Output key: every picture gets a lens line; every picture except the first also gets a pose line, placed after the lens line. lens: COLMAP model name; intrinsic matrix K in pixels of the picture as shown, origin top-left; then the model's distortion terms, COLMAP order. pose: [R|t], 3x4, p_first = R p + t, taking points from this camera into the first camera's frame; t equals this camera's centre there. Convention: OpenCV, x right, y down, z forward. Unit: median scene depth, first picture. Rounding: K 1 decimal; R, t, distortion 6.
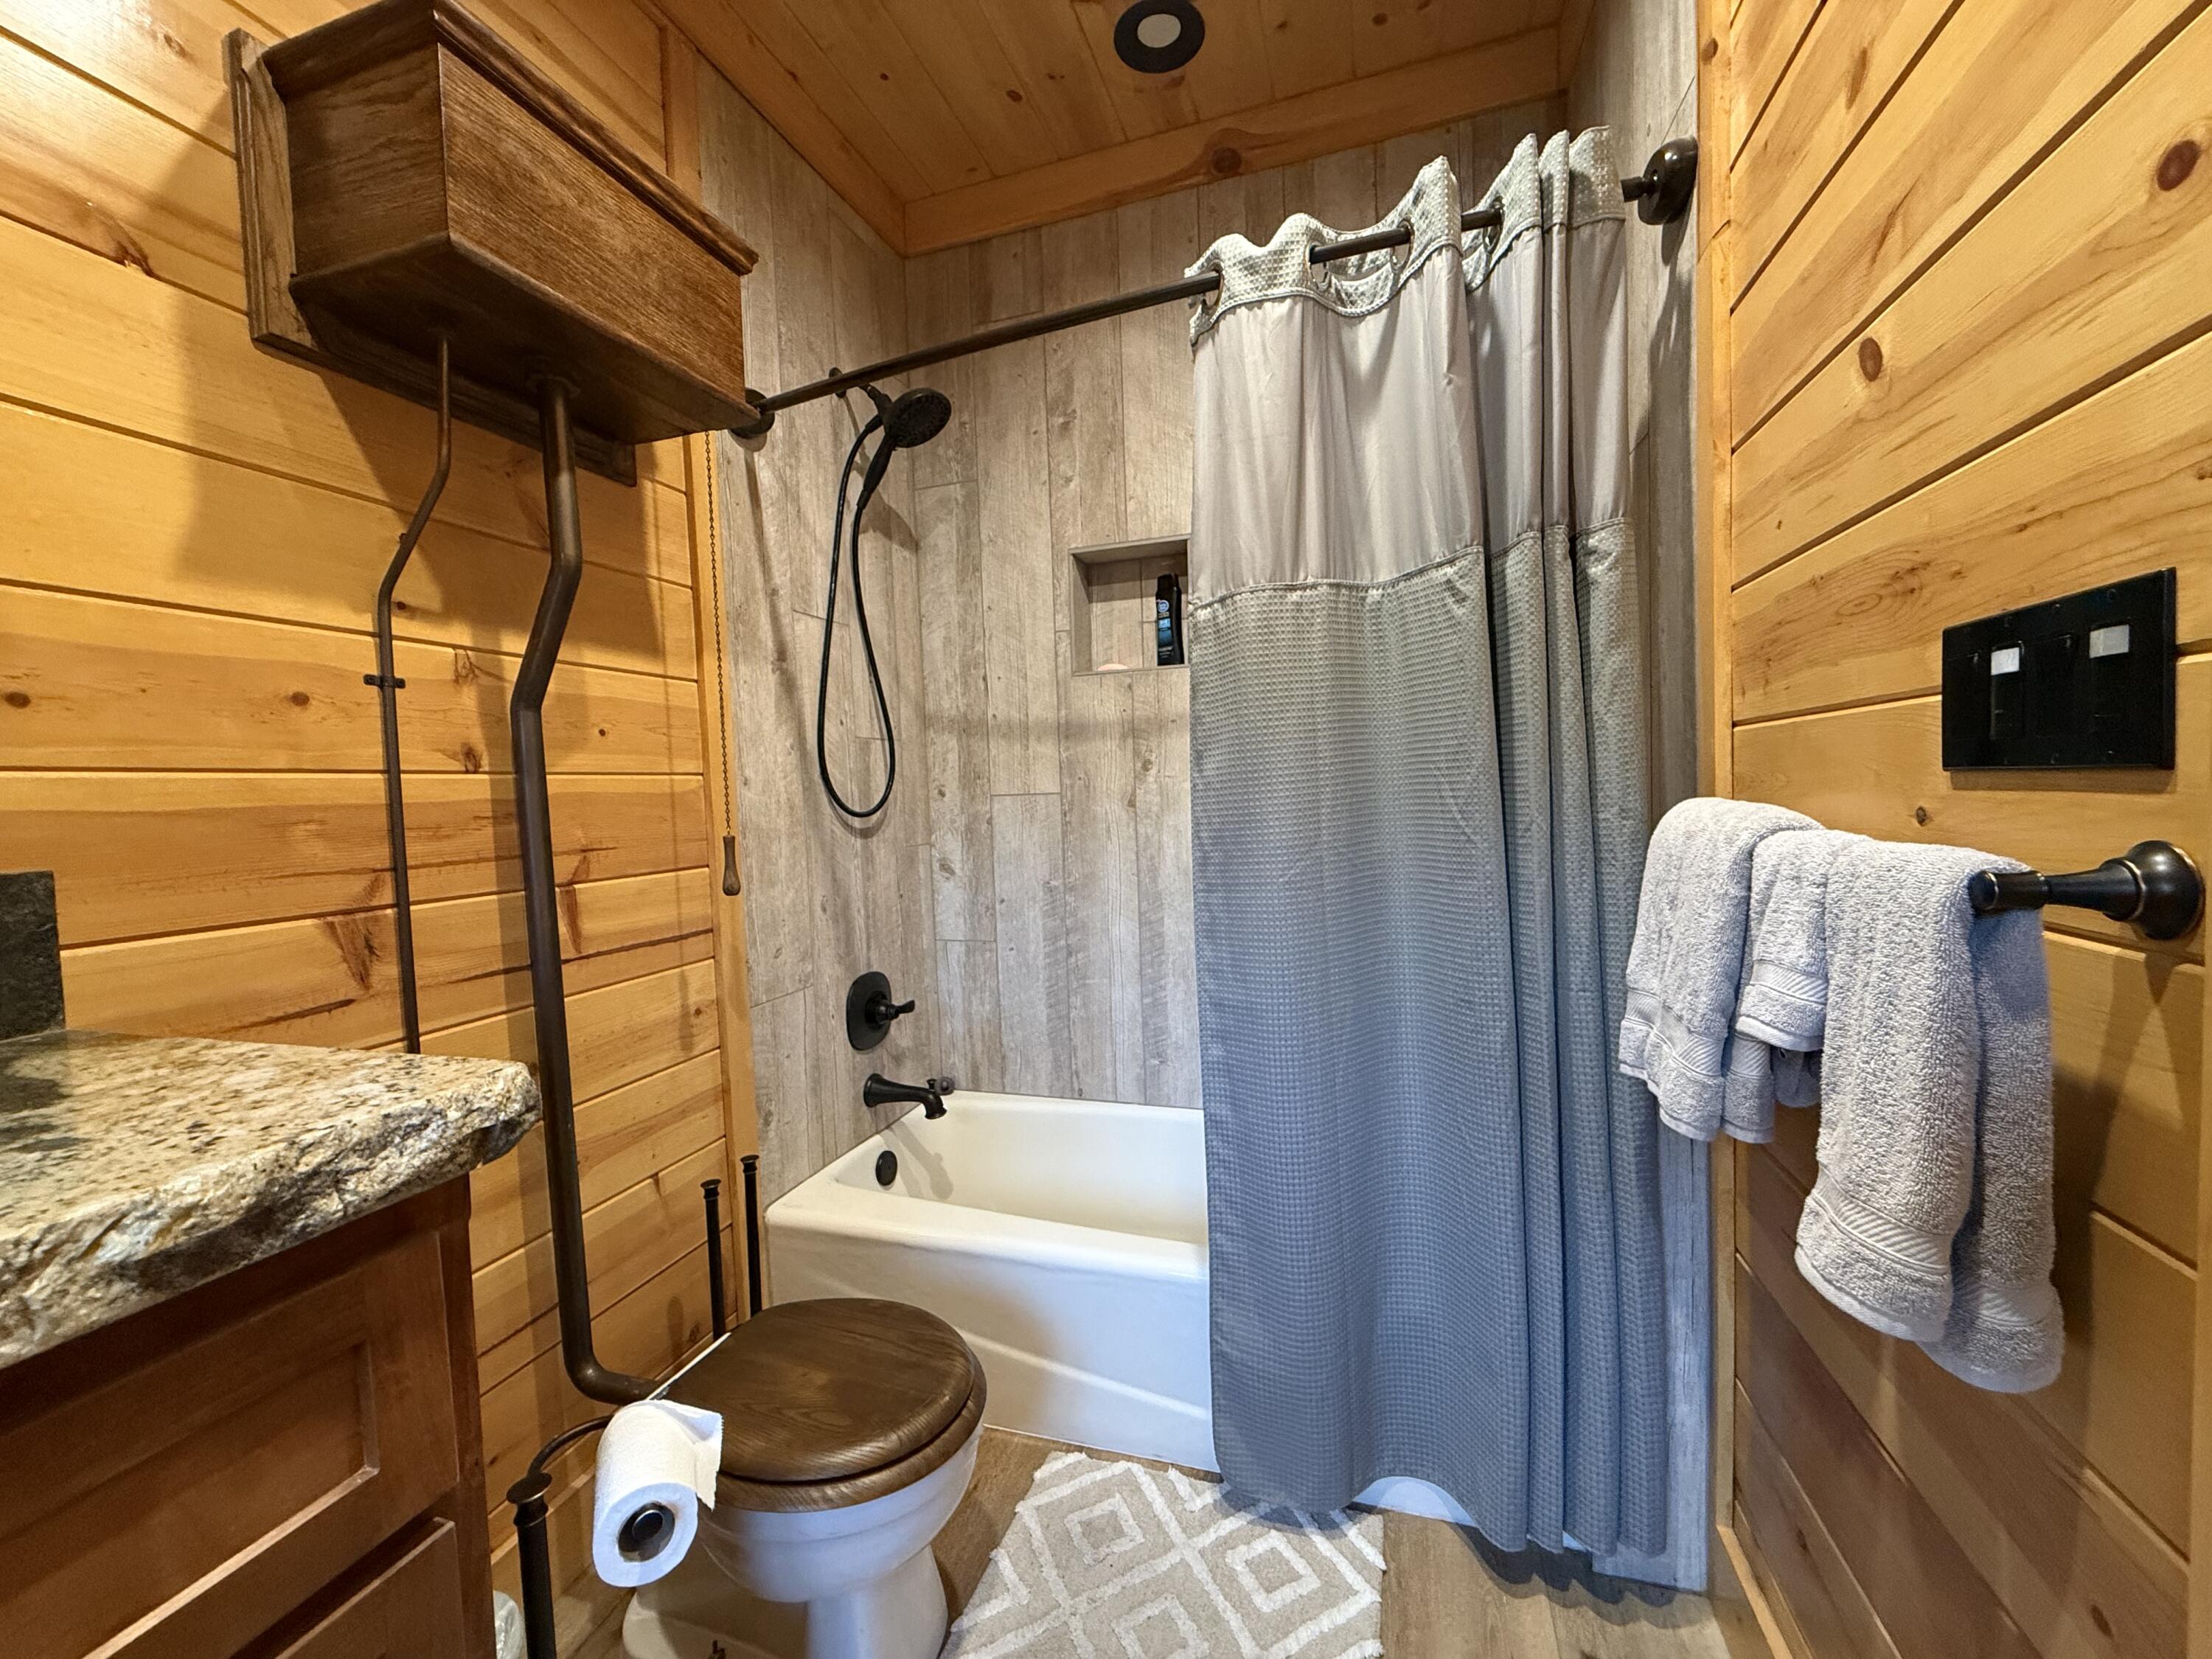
lens RADIAL K [[880.2, 0, 1103.0], [0, 880.2, 828.5], [0, 0, 1]] dist [-0.000290, 0.000102]
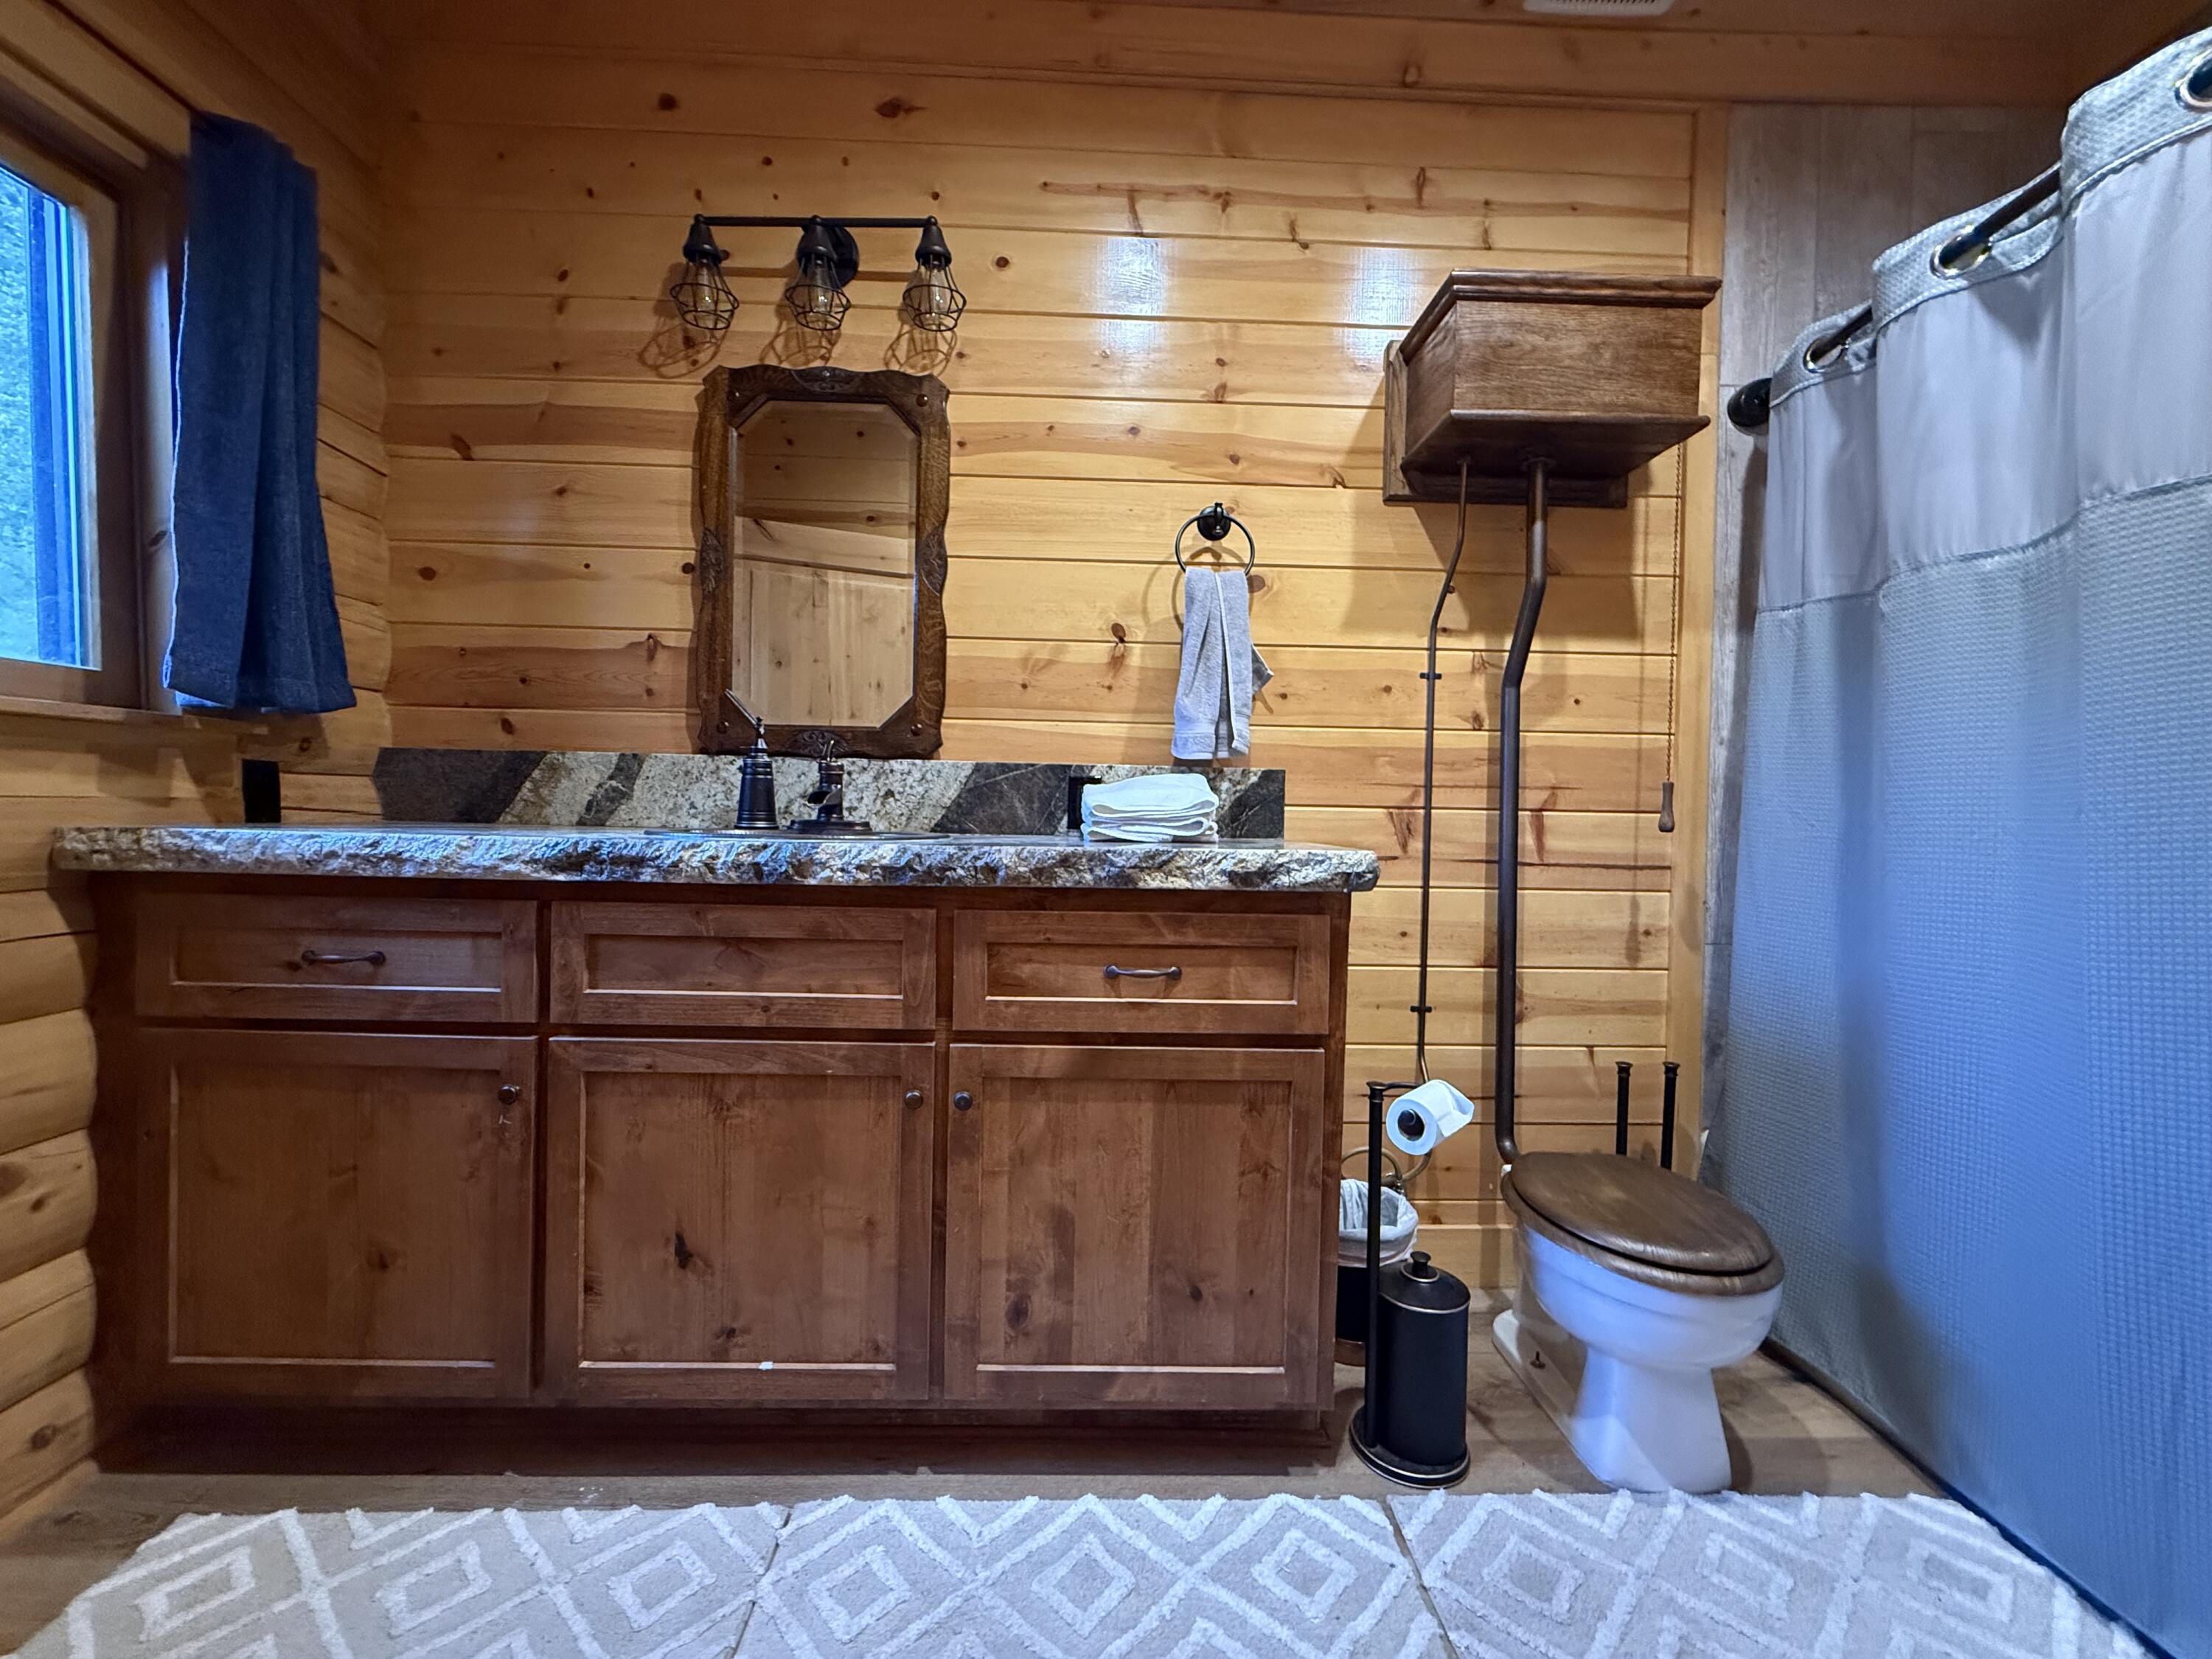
lens RADIAL K [[880.2, 0, 1103.0], [0, 880.2, 828.5], [0, 0, 1]] dist [-0.000290, 0.000102]
pose [[0.330204, 0.063707, -0.941757, 0.559406], [-0.071831, 0.996523, 0.042226, 0.094217], [0.941173, 0.053704, 0.333632, -0.140041]]
